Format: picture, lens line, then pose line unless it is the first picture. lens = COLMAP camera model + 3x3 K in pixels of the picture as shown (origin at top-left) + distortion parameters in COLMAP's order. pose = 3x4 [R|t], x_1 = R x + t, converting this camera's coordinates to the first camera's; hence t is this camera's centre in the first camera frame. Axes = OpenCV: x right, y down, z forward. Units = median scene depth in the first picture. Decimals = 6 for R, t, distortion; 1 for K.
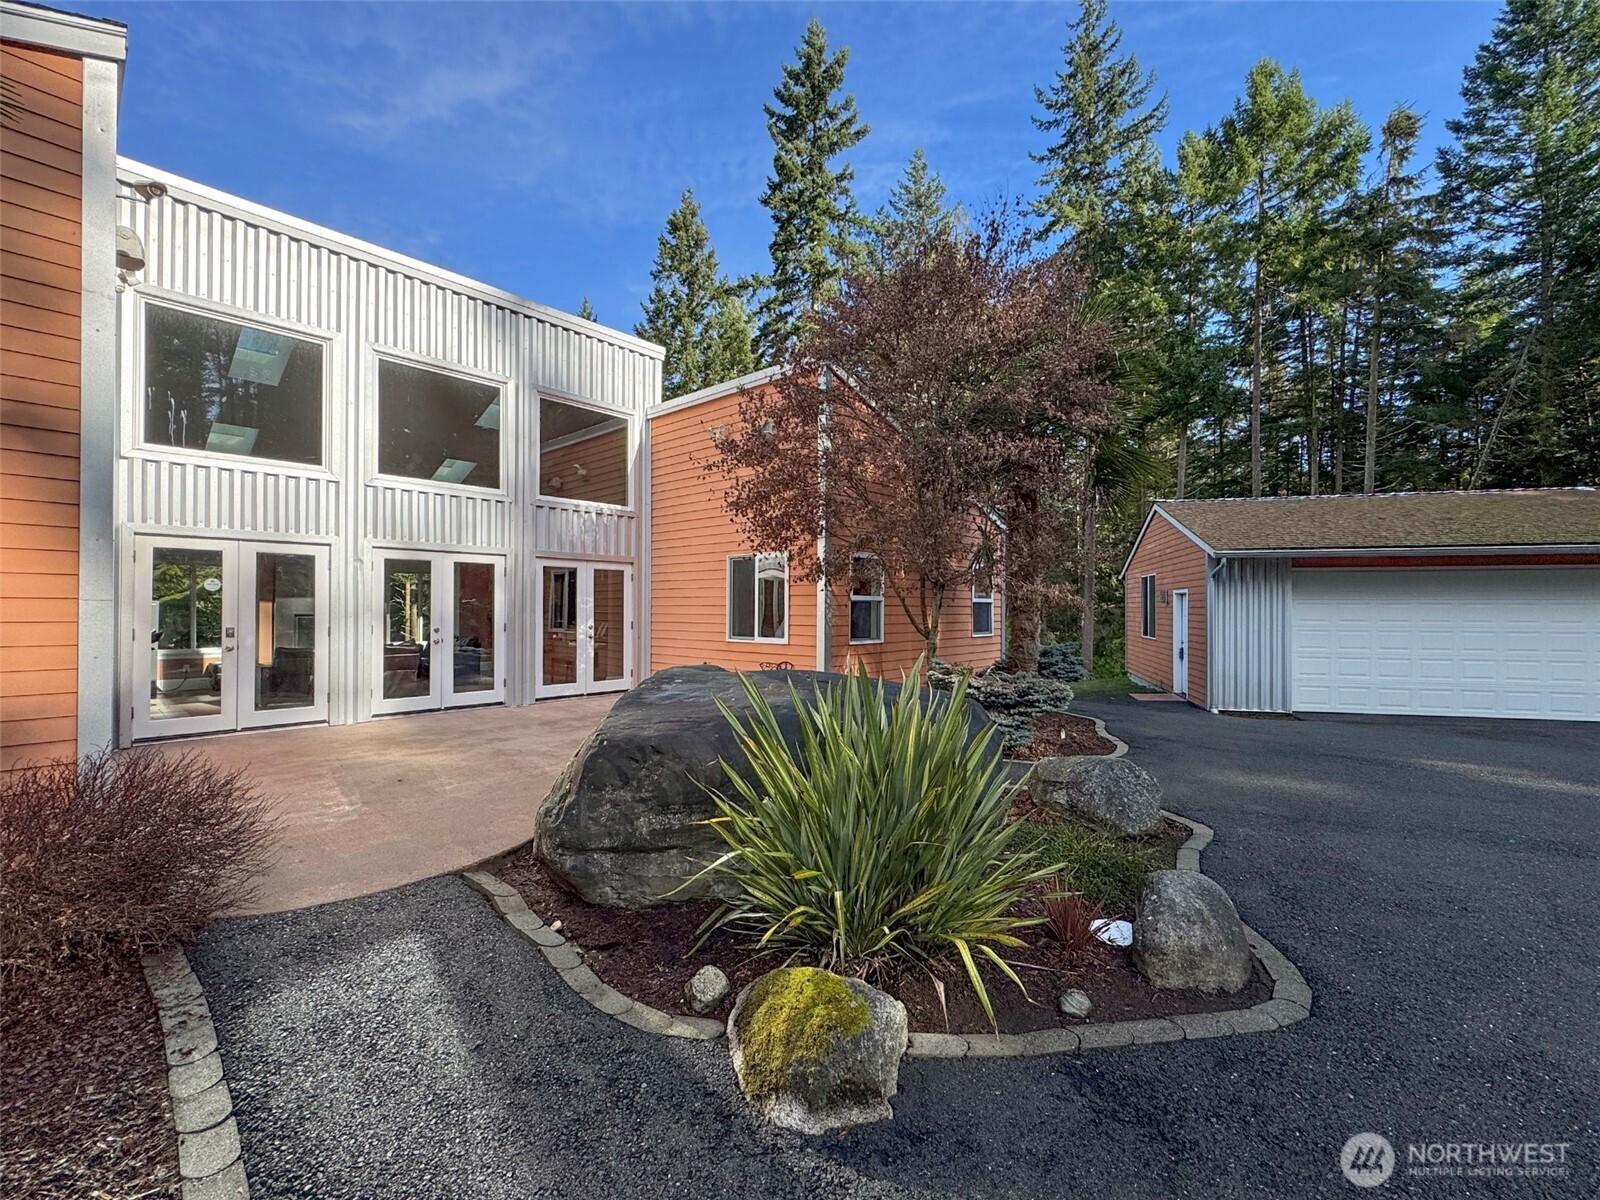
lens RADIAL K [[638.4, 0, 799.7], [0, 638.4, 602.3], [0, 0, 1]] dist [-0.000826, -0.000723]
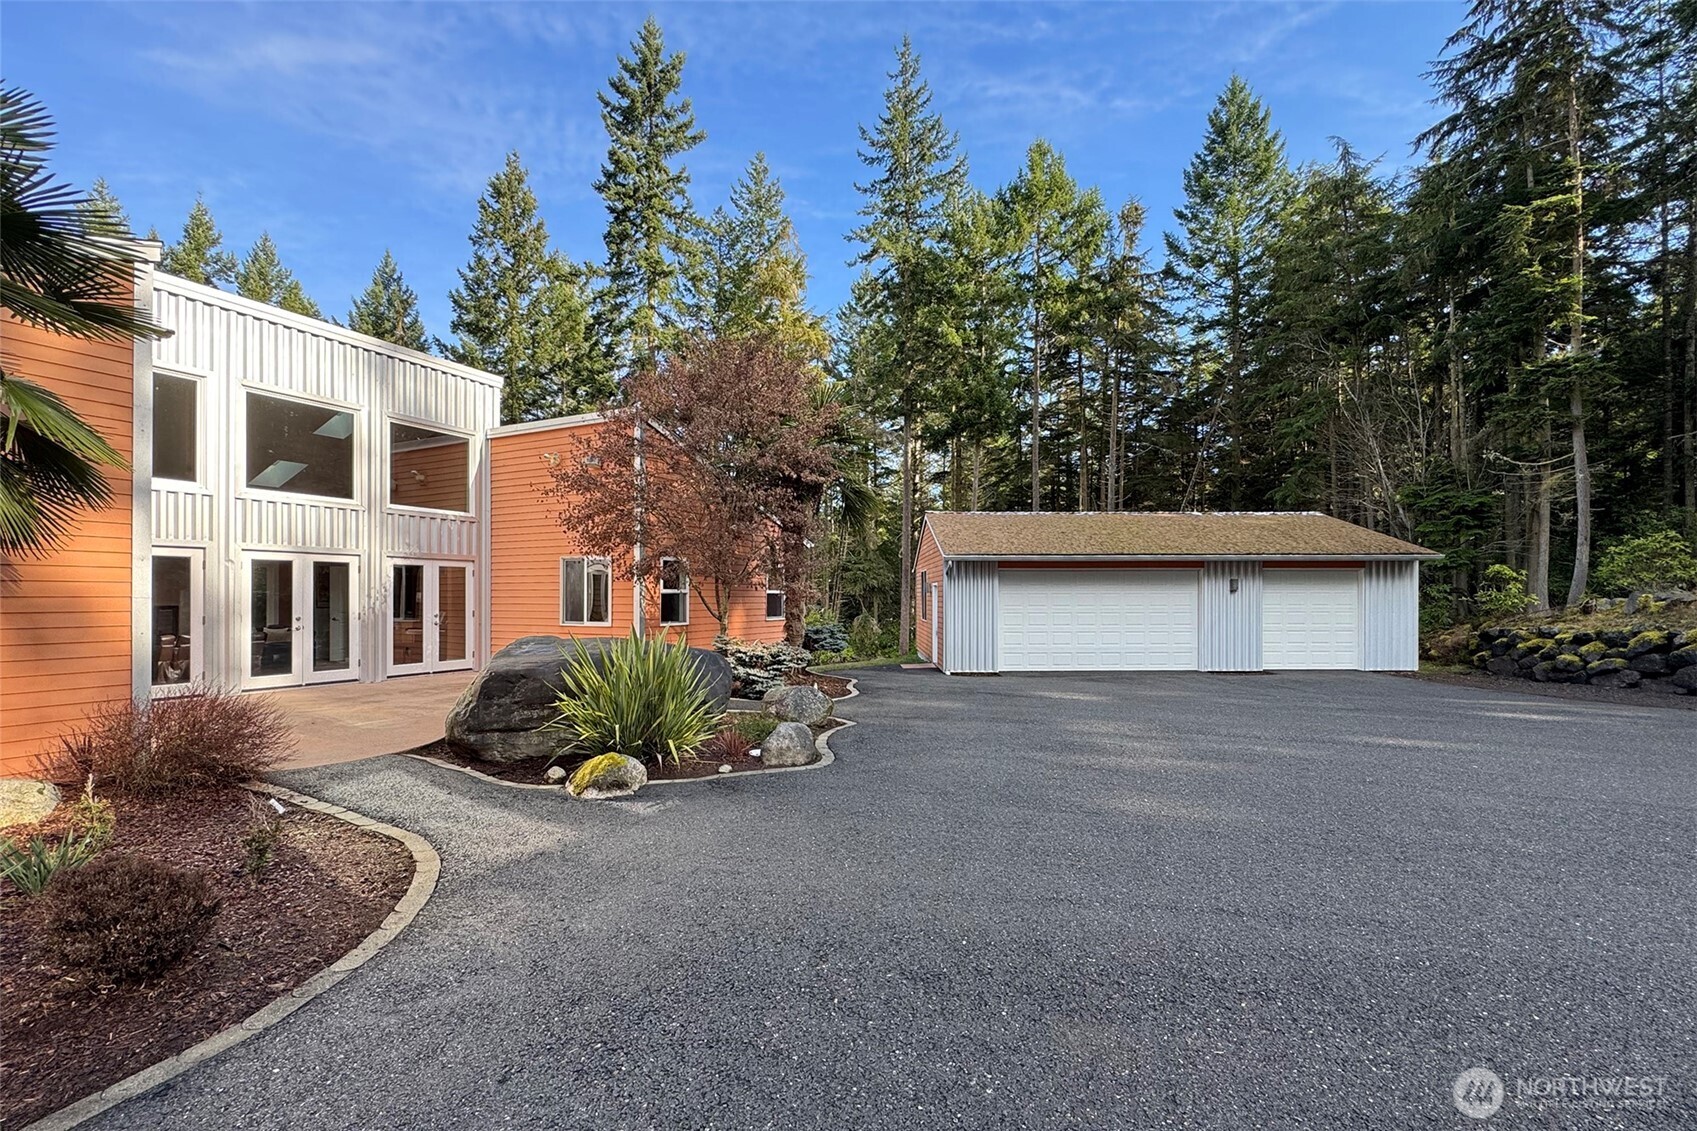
lens RADIAL K [[732.3, 0, 868.7], [0, 732.3, 584.0], [0, 0, 1]] dist [-0.000461, 0.000608]
pose [[0.957718, 0.000865, 0.287707, 0.044428], [0.000918, 0.999981, -0.006062, -0.009376], [-0.287707, 0.006069, 0.957699, -0.472264]]
